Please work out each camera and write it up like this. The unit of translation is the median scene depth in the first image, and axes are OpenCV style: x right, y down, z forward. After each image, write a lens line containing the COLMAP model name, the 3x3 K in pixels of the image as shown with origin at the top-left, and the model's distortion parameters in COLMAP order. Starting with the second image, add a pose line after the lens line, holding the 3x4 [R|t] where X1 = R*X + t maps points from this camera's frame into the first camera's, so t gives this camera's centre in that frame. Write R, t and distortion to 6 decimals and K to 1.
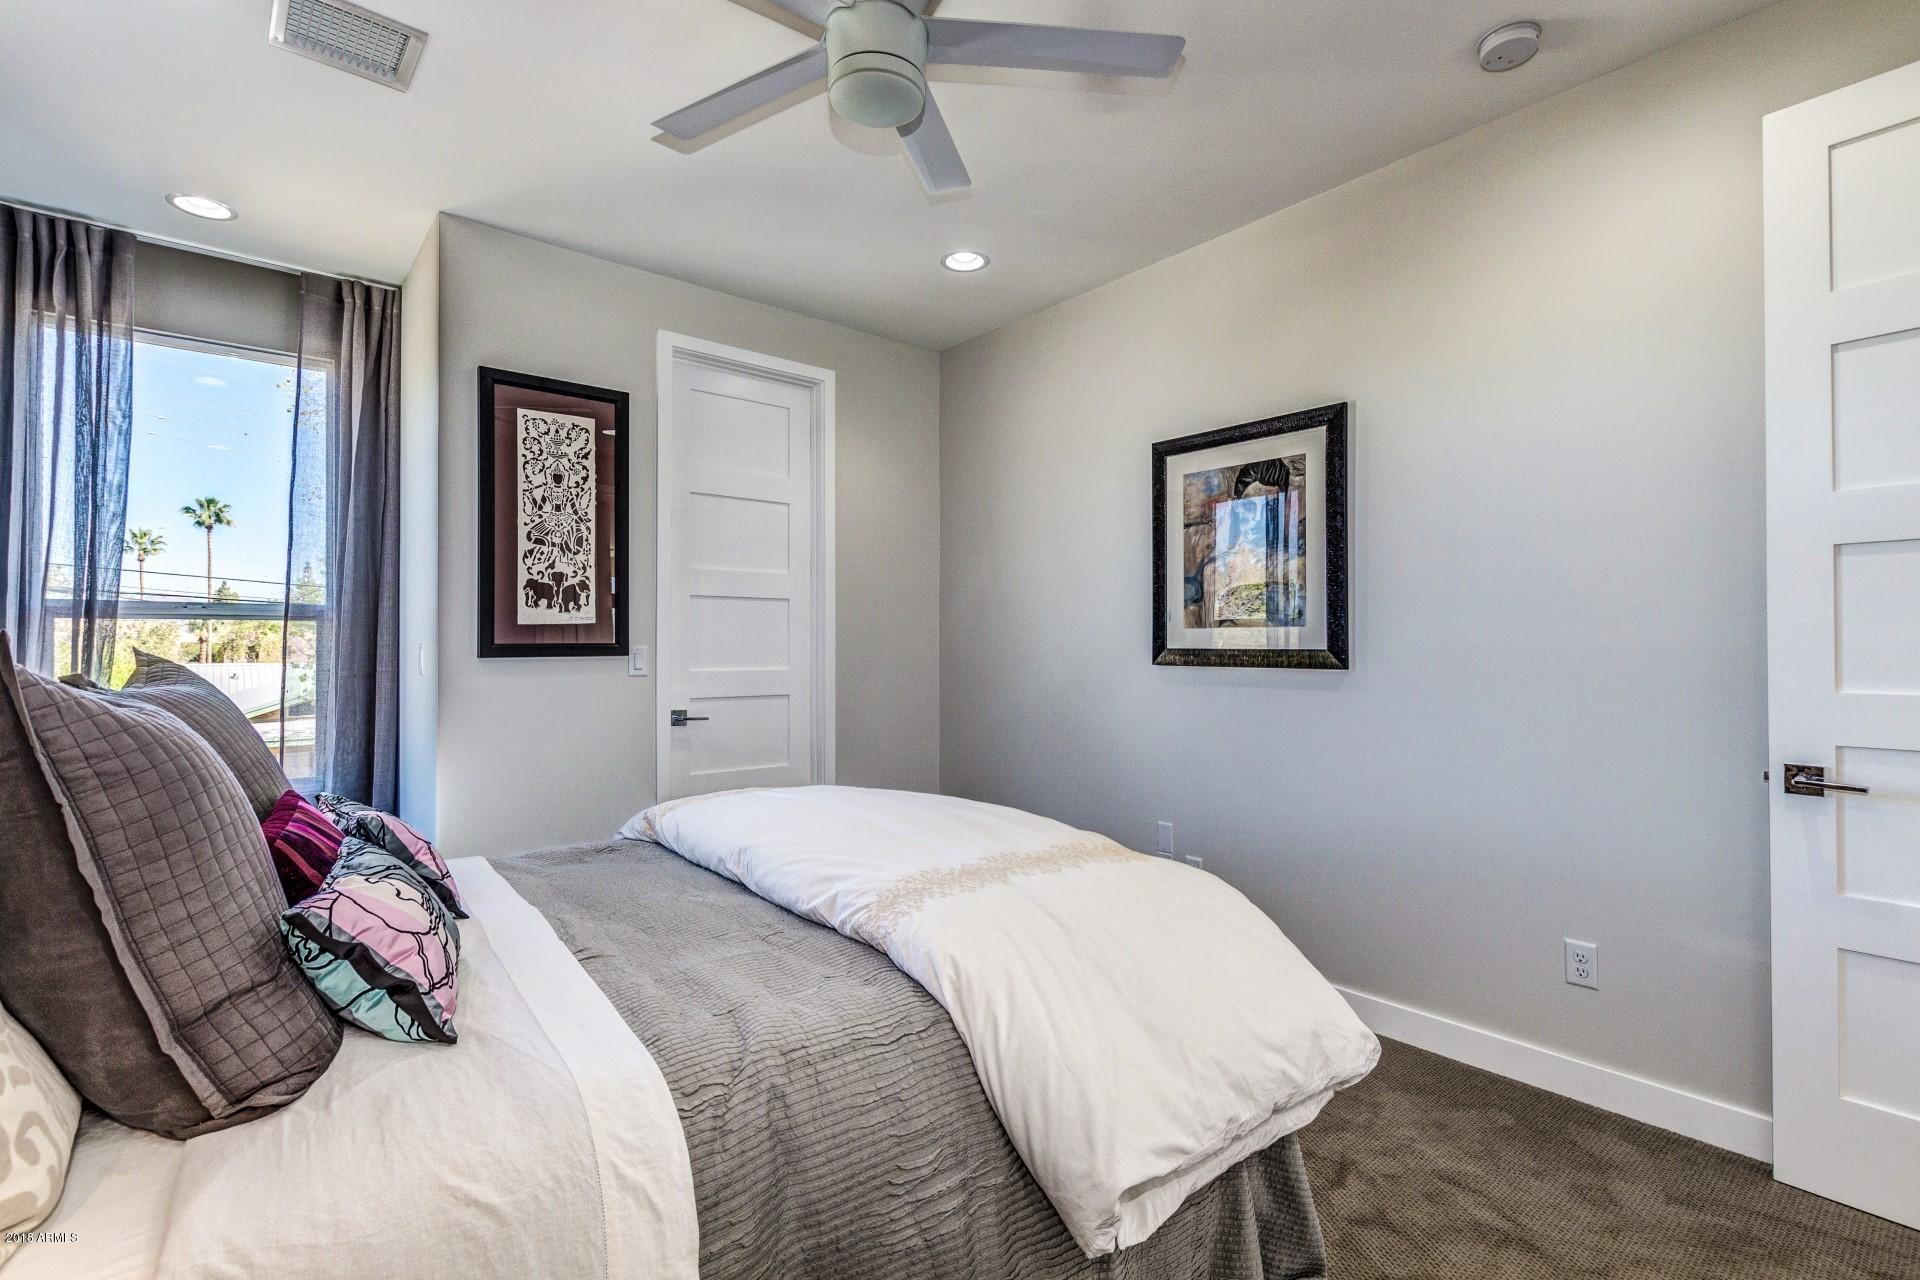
lens RADIAL K [[879.1, 0, 959.8], [0, 879.1, 634.2], [0, 0, 1]] dist [-0.000264, 0.000066]
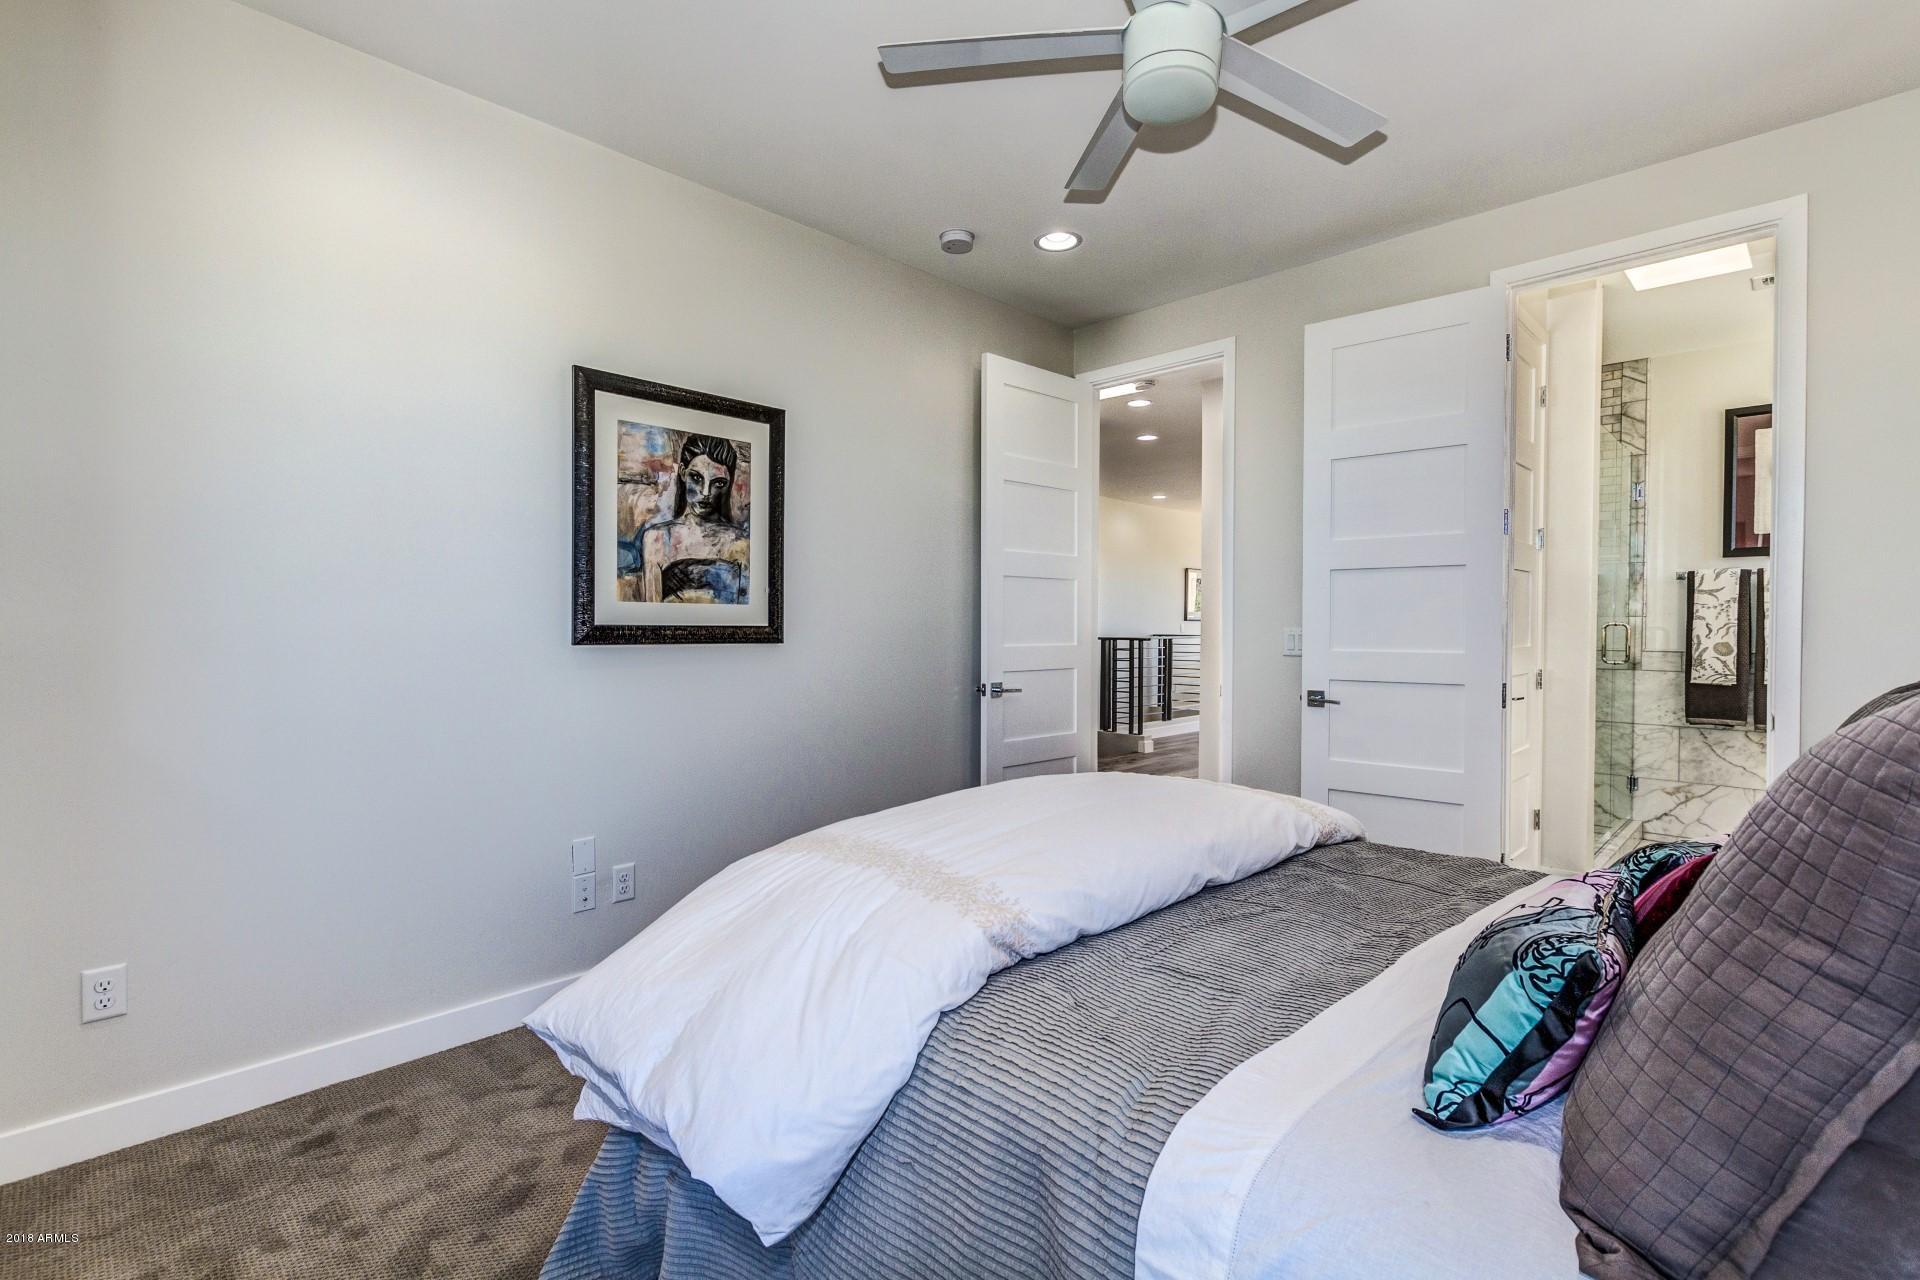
lens RADIAL K [[879.1, 0, 959.8], [0, 879.1, 634.2], [0, 0, 1]] dist [-0.000264, 0.000066]
pose [[-0.093721, -0.011227, 0.995535, -0.646165], [-0.017734, 0.999797, 0.009605, 0.011604], [-0.995441, -0.016755, -0.093901, 0.778286]]
